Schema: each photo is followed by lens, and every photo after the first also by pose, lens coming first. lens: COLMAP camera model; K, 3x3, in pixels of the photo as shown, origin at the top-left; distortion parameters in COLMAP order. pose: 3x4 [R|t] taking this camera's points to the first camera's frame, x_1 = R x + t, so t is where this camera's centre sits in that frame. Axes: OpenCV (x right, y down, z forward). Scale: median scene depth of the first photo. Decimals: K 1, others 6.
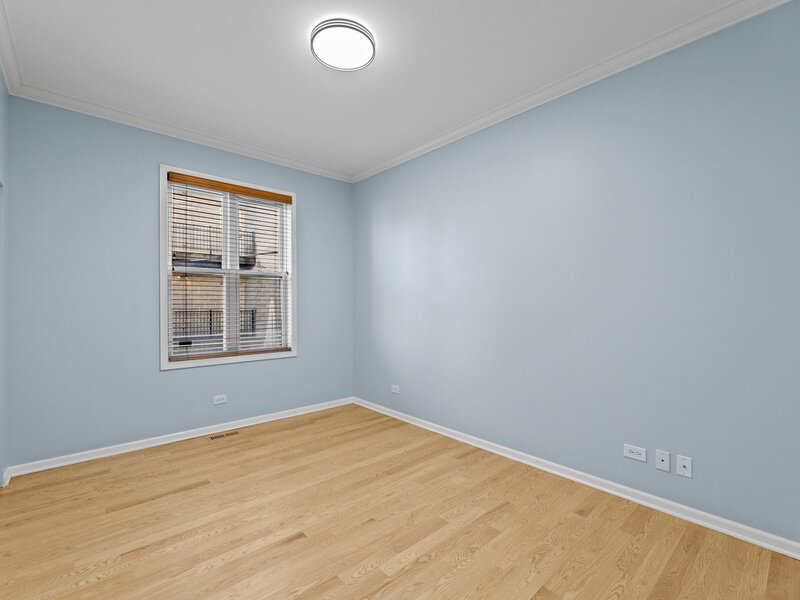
lens RADIAL K [[362.4, 0, 396.5], [0, 362.4, 300.0], [0, 0, 1]] dist [-0.001525, -0.000125]
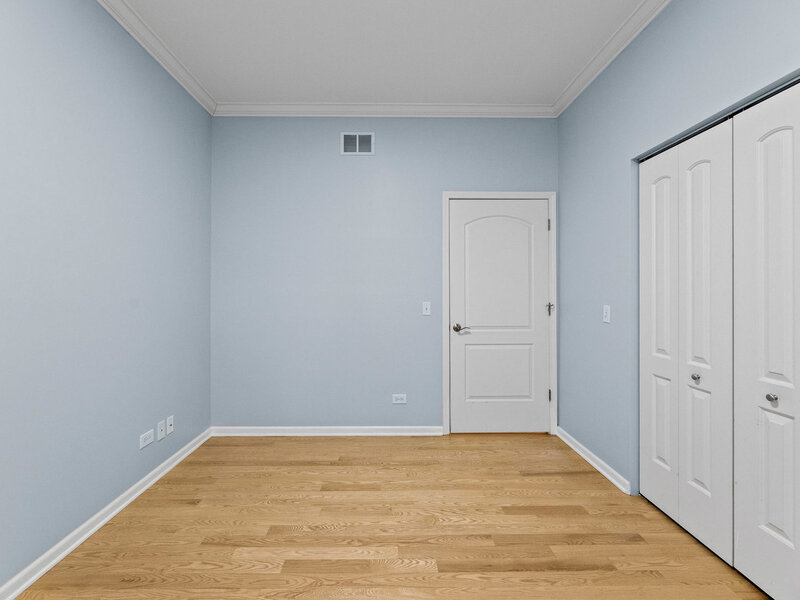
lens RADIAL K [[362.4, 0, 396.5], [0, 362.4, 300.0], [0, 0, 1]] dist [-0.001525, -0.000125]
pose [[-0.762238, -0.015886, 0.647101, -0.583348], [-0.009836, 0.999868, 0.012960, 0.023223], [-0.647222, 0.003514, -0.762294, 1.522259]]
